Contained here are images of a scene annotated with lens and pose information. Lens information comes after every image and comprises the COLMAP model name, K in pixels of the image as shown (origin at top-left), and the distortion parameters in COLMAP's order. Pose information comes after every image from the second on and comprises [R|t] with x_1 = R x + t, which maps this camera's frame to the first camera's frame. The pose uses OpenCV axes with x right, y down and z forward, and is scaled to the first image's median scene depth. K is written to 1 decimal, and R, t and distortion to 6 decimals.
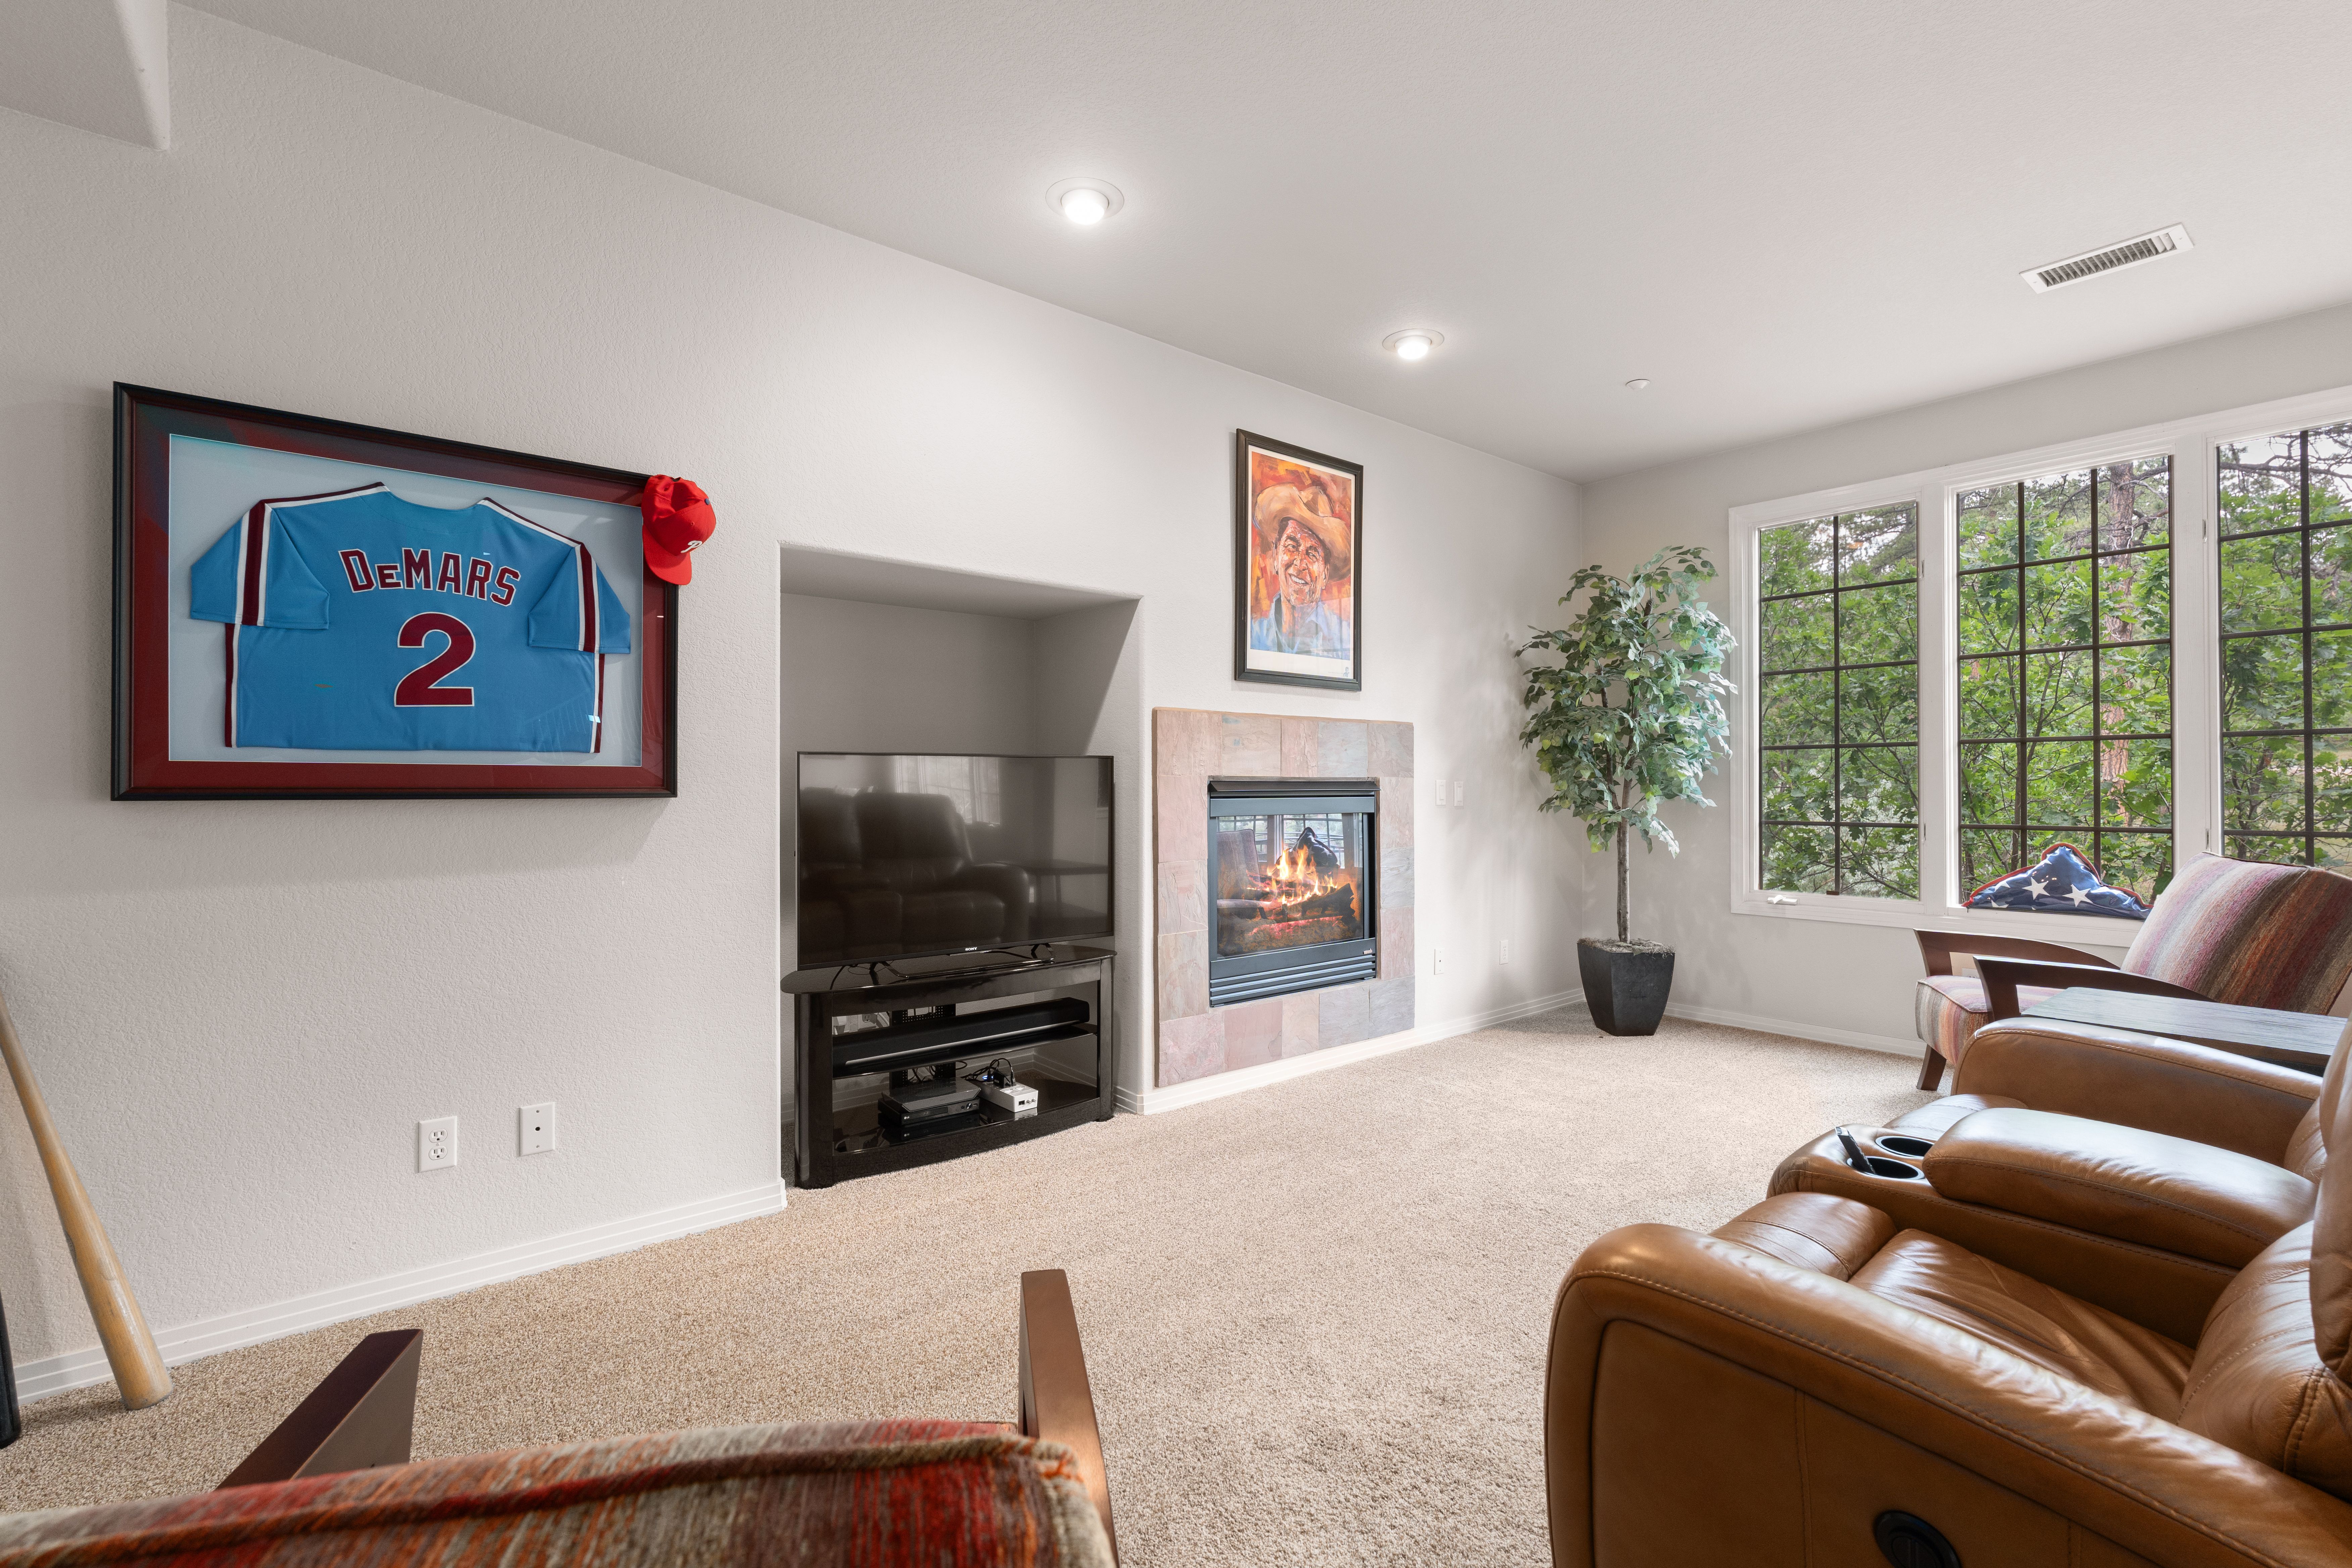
lens RADIAL K [[1042.1, 0, 1181.0], [0, 1042.1, 782.5], [0, 0, 1]] dist [-0.001759, 0.000537]
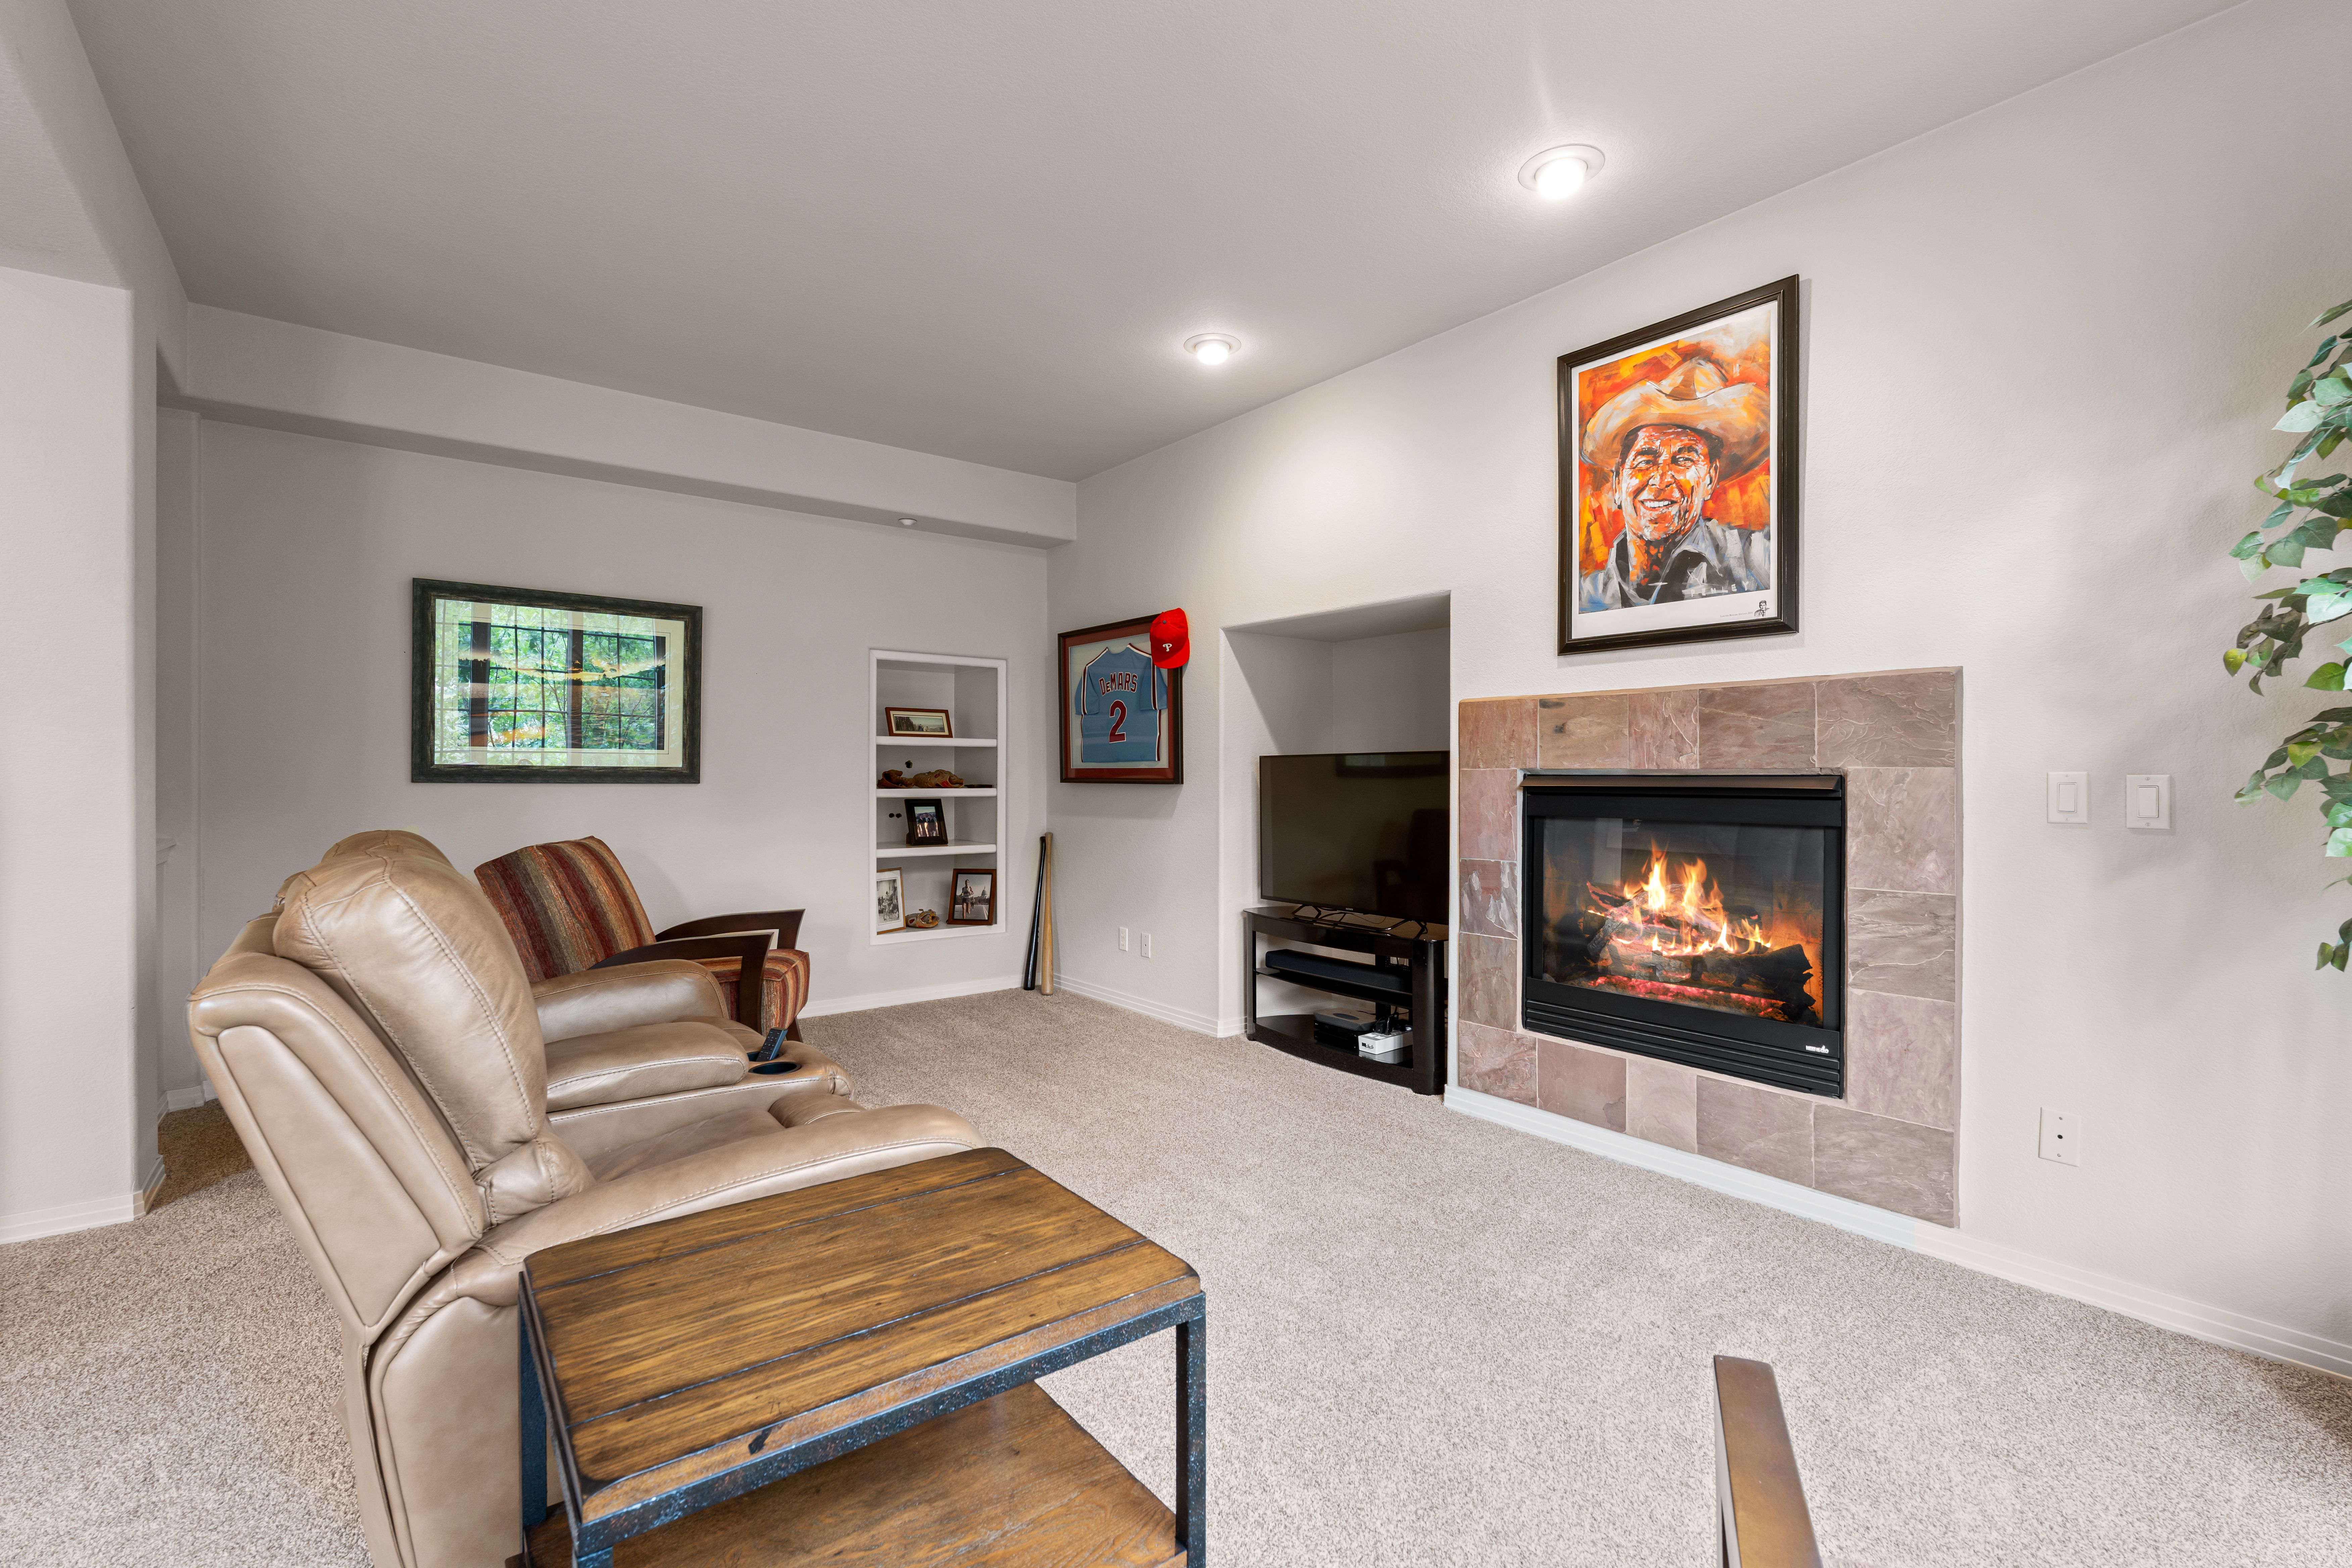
lens RADIAL K [[1042.1, 0, 1190.2], [0, 1042.1, 784.0], [0, 0, 1]] dist [-0.001759, 0.000537]
pose [[-0.017978, 0.011433, -0.999773, 0.877900], [0.003534, 0.999929, 0.011371, -0.004710], [0.999832, -0.003329, -0.018017, 0.694177]]
